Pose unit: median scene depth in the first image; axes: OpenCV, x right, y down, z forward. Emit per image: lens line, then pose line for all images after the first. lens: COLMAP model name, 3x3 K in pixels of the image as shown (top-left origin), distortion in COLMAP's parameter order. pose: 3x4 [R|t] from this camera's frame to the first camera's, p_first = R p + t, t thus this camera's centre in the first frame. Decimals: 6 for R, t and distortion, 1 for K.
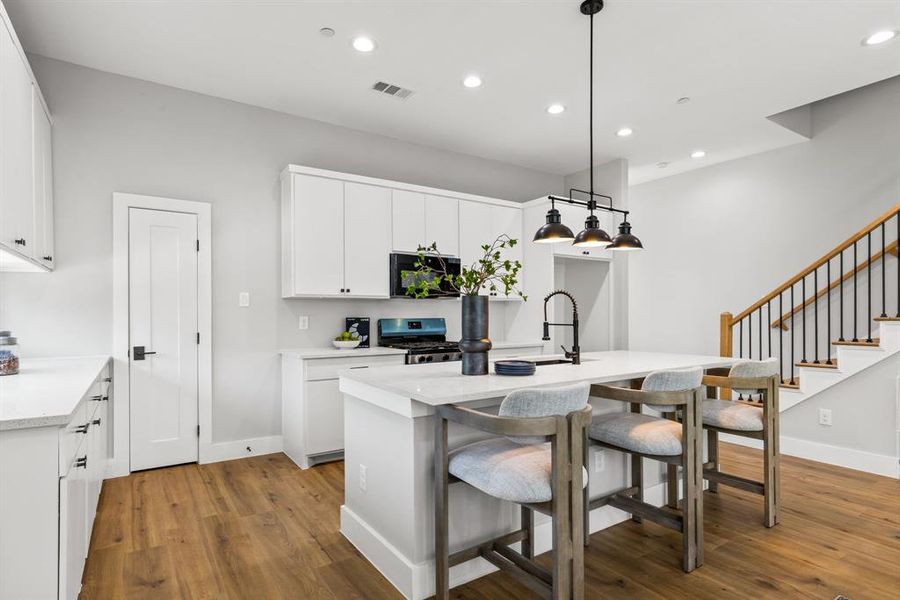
lens RADIAL K [[469.1, 0, 449.1], [0, 469.1, 314.3], [0, 0, 1]] dist [0.000045, 0.000806]
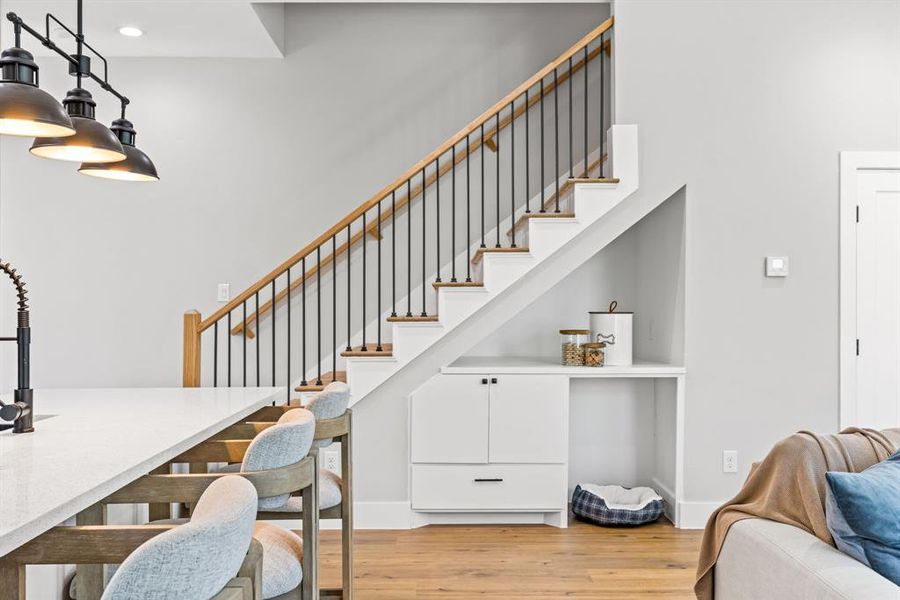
lens RADIAL K [[803.8, 0, 450.0], [0, 803.8, 300.0], [0, 0, 1]] dist [-0.006056, -0.008838]
pose [[0.540302, 0.013557, 0.841362, -0.105515], [0.000232, 0.999868, -0.016260, -0.000241], [-0.841471, 0.008981, 0.540227, 0.231701]]
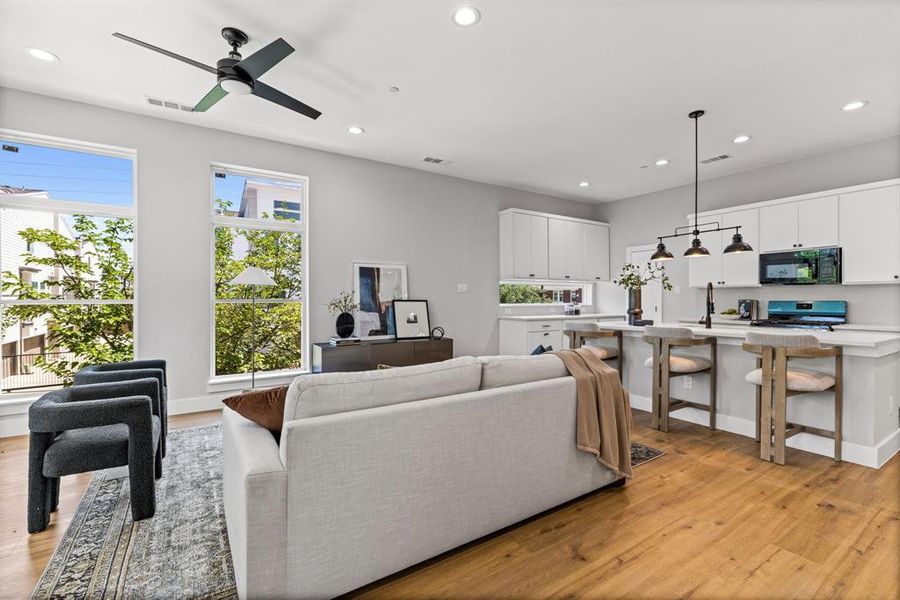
lens RADIAL K [[396.5, 0, 447.1], [0, 396.5, 300.8], [0, 0, 1]] dist [0.001955, 0.000583]
pose [[-0.013844, 0.006778, -0.999881, 1.330044], [0.000722, 0.999977, 0.006768, 0.001156], [0.999904, -0.000628, -0.013849, 0.097866]]
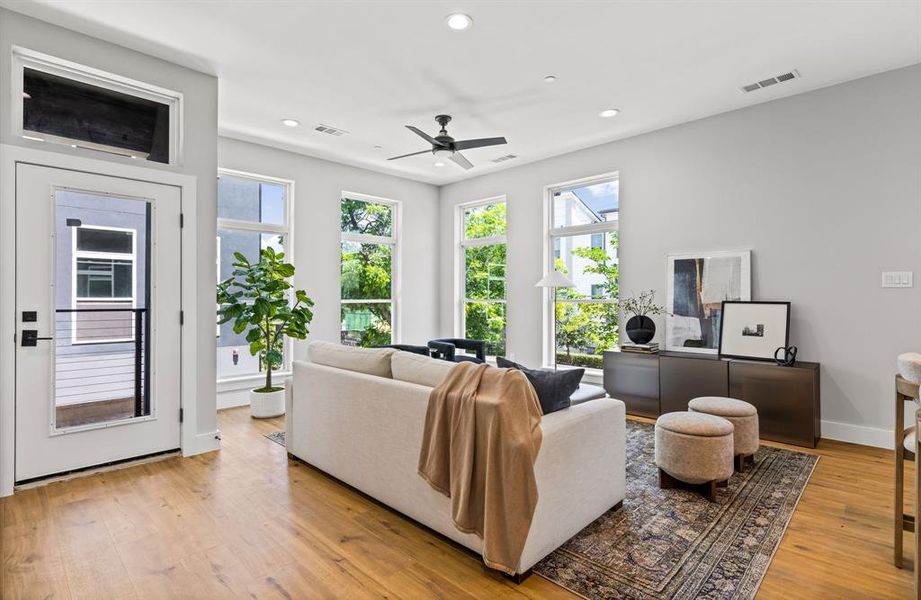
lens RADIAL K [[446.1, 0, 459.8], [0, 446.1, 297.0], [0, 0, 1]] dist [0.002285, -0.000089]
pose [[-0.977963, -0.000698, -0.208778, 0.785754], [0.000023, 0.999994, -0.003448, 0.001218], [0.208779, -0.003377, -0.977957, 0.911527]]
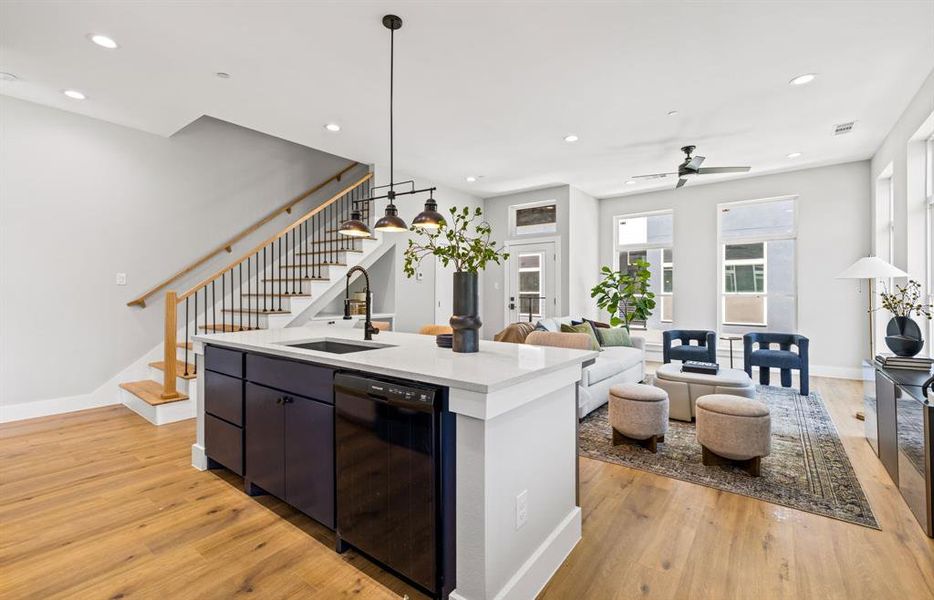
lens RADIAL K [[408.1, 0, 465.6], [0, 408.1, 289.2], [0, 0, 1]] dist [0.001741, 0.000191]
pose [[-0.325559, 0.009470, 0.945474, -0.524361], [0.000350, 0.999951, -0.009895, 0.003121], [-0.945521, -0.002890, -0.325547, 0.881121]]
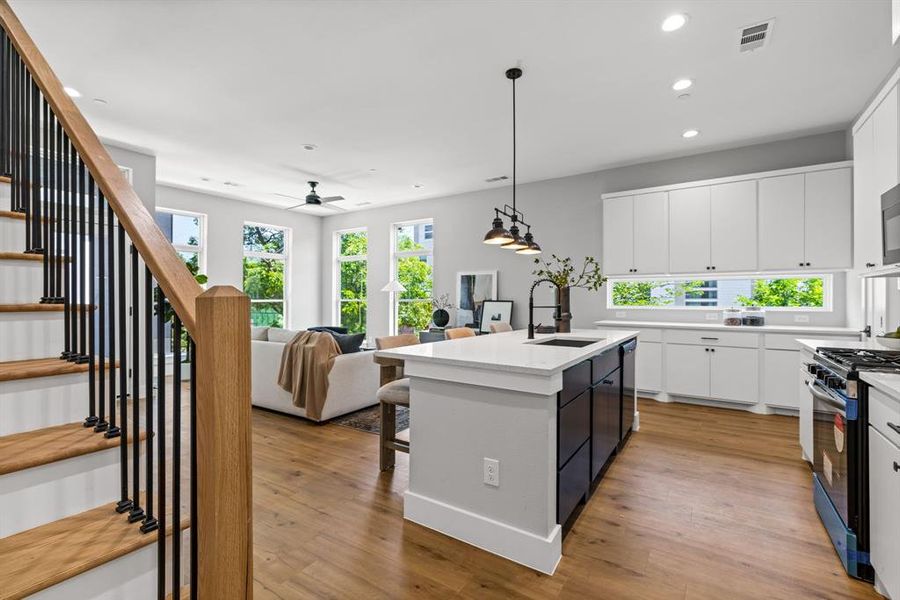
lens RADIAL K [[405.8, 0, 447.7], [0, 405.8, 295.2], [0, 0, 1]] dist [-0.000799, 0.000028]
pose [[-0.919689, -0.003393, -0.392633, 0.722790], [0.000160, 0.999959, -0.009014, 0.001096], [0.392648, -0.008353, -0.919651, 1.535927]]
